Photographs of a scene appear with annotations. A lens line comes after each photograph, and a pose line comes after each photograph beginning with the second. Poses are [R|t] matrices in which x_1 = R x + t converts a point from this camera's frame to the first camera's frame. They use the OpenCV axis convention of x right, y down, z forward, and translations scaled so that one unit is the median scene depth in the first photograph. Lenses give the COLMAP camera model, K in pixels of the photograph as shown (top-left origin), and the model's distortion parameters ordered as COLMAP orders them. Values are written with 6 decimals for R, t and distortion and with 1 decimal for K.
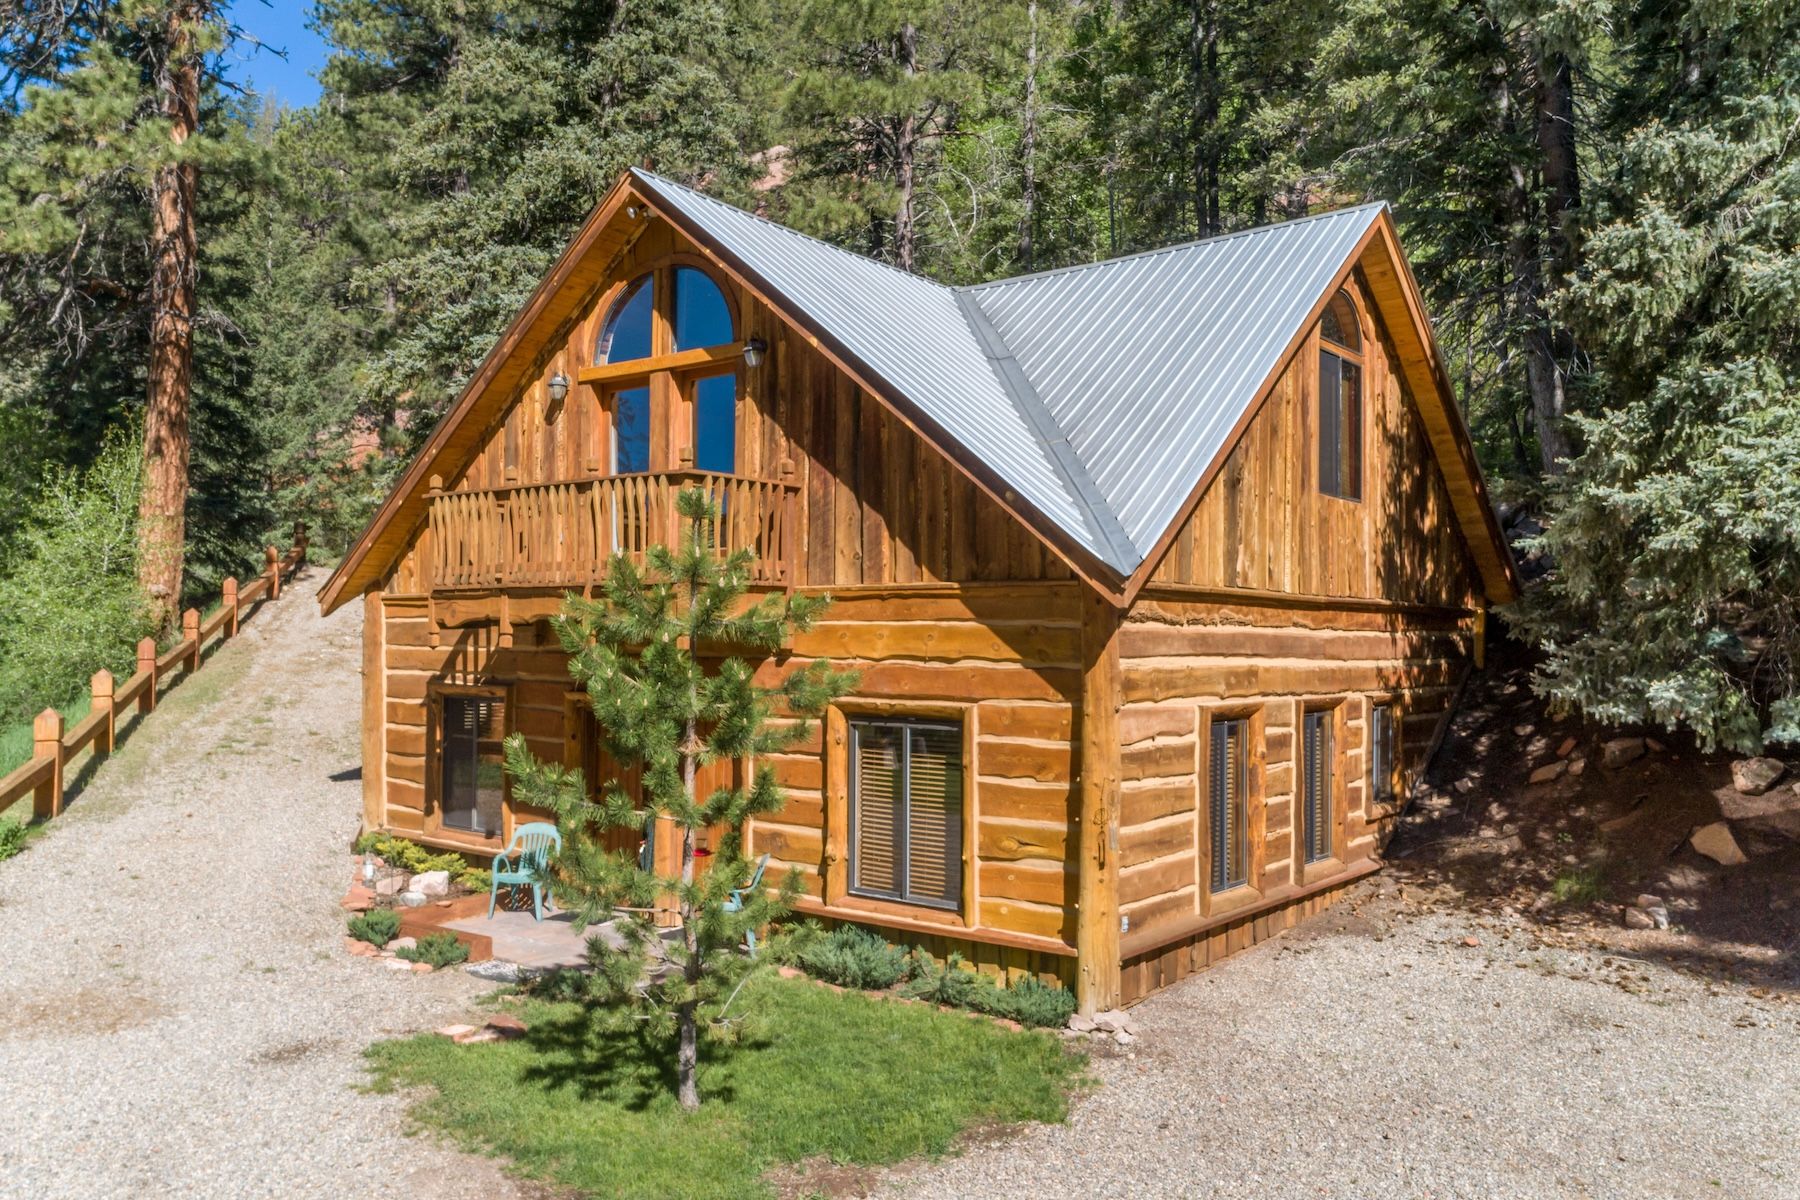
lens RADIAL K [[1370.4, 0, 900.0], [0, 1370.4, 600.0], [0, 0, 1]] dist [0.029060, -0.003755]
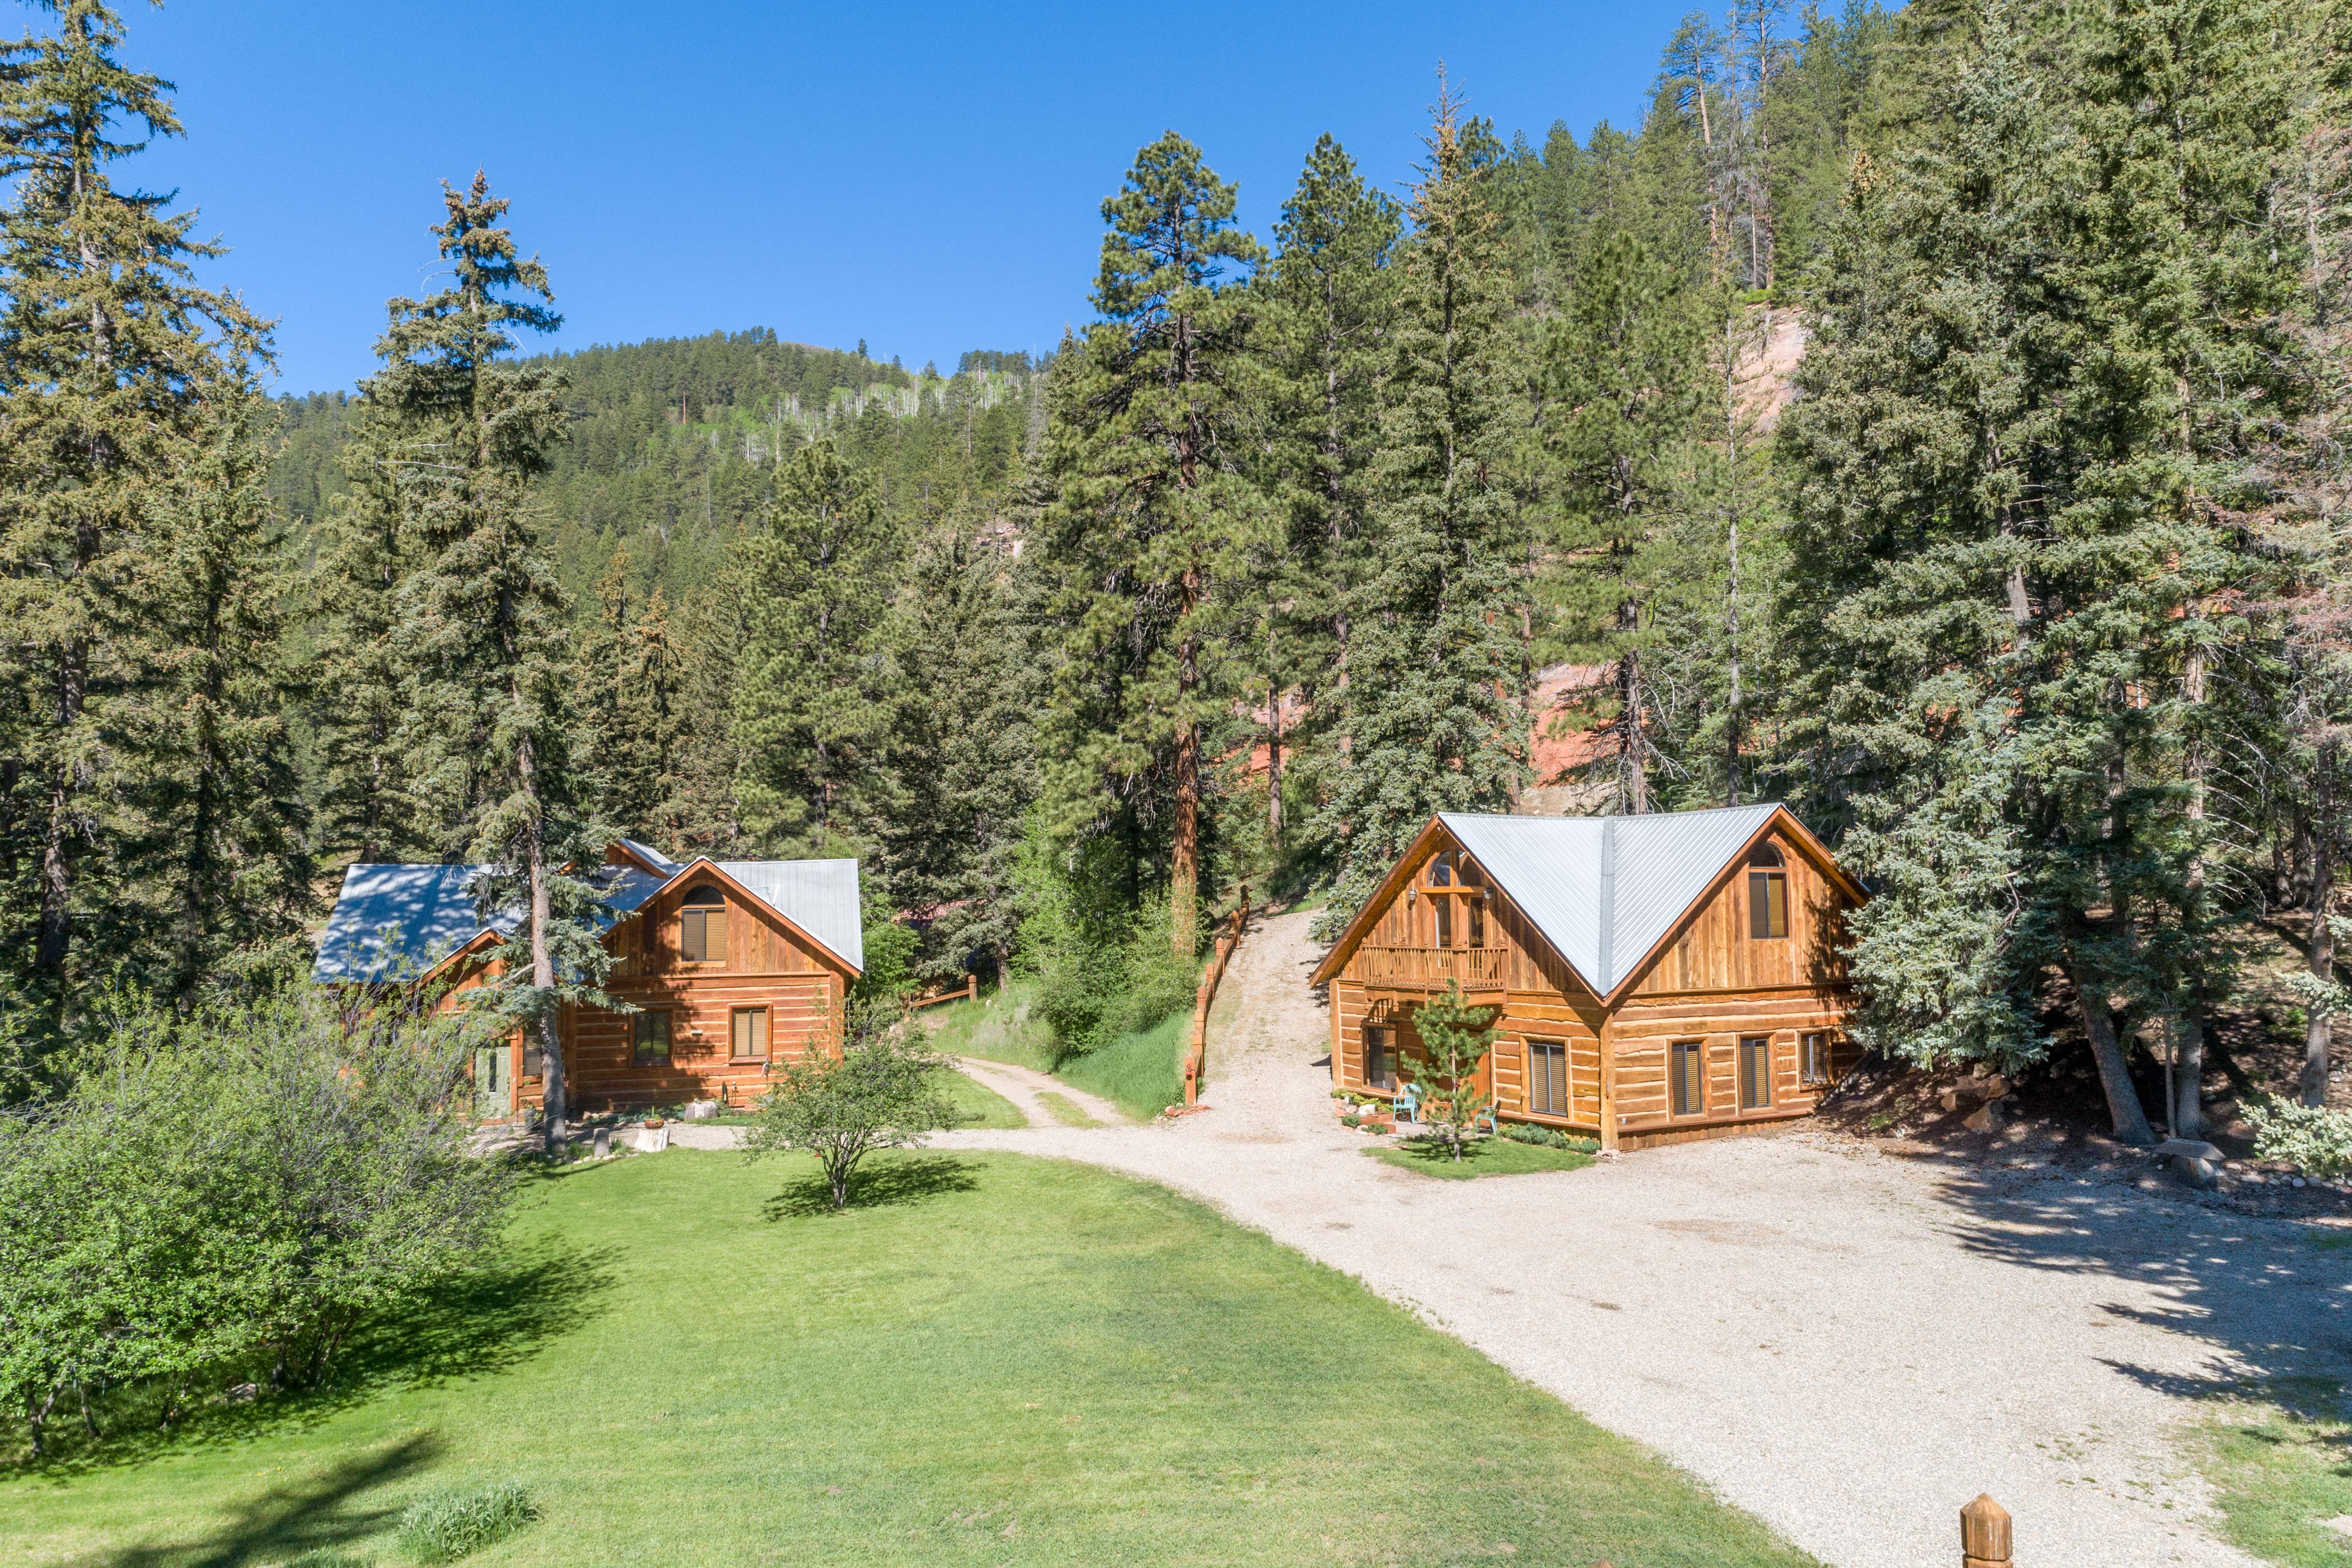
lens RADIAL K [[1790.5, 0, 1176.0], [0, 1790.5, 784.0], [0, 0, 1]] dist [0.029060, -0.003755]
pose [[0.925937, -0.048084, -0.374605, 0.594103], [0.033680, 0.998423, -0.044907, -0.250103], [0.376174, 0.028965, 0.926096, -2.219575]]
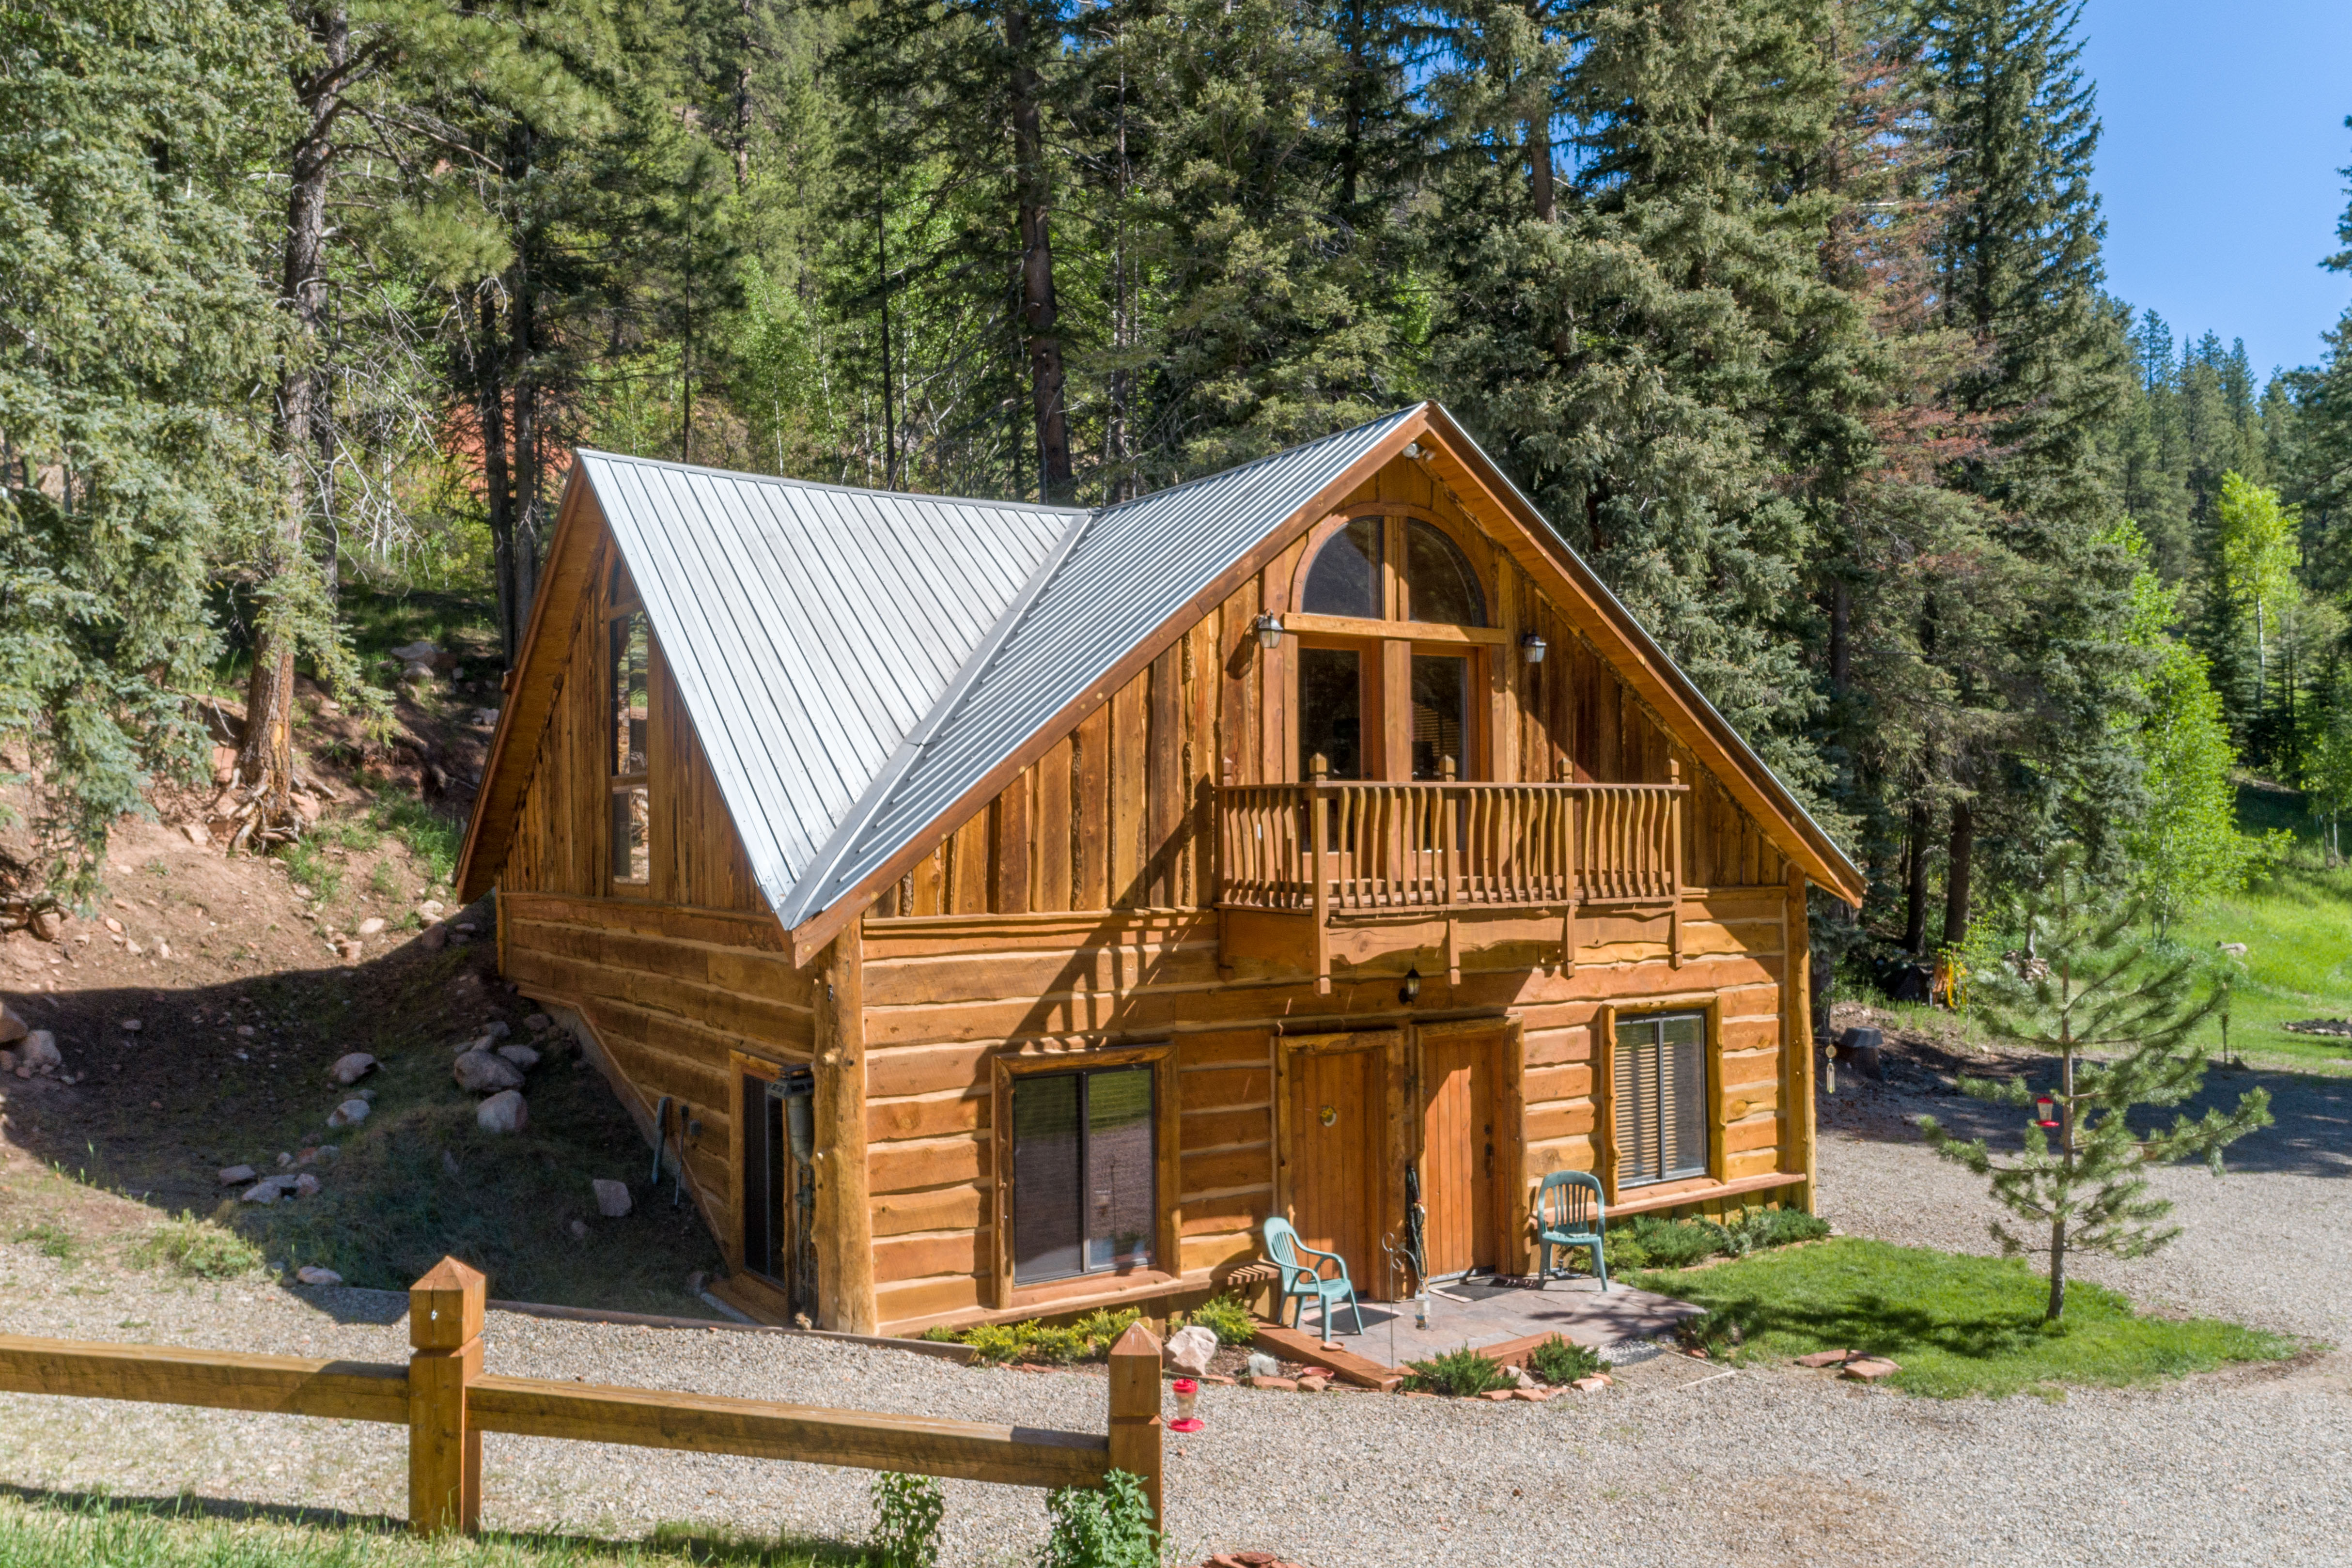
lens RADIAL K [[1790.5, 0, 1176.0], [0, 1790.5, 784.0], [0, 0, 1]] dist [0.029060, -0.003755]
pose [[0.317556, 0.013985, 0.948136, -1.355836], [-0.012493, 0.999866, -0.010563, -0.069838], [-0.948157, -0.008491, 0.317688, 0.840053]]
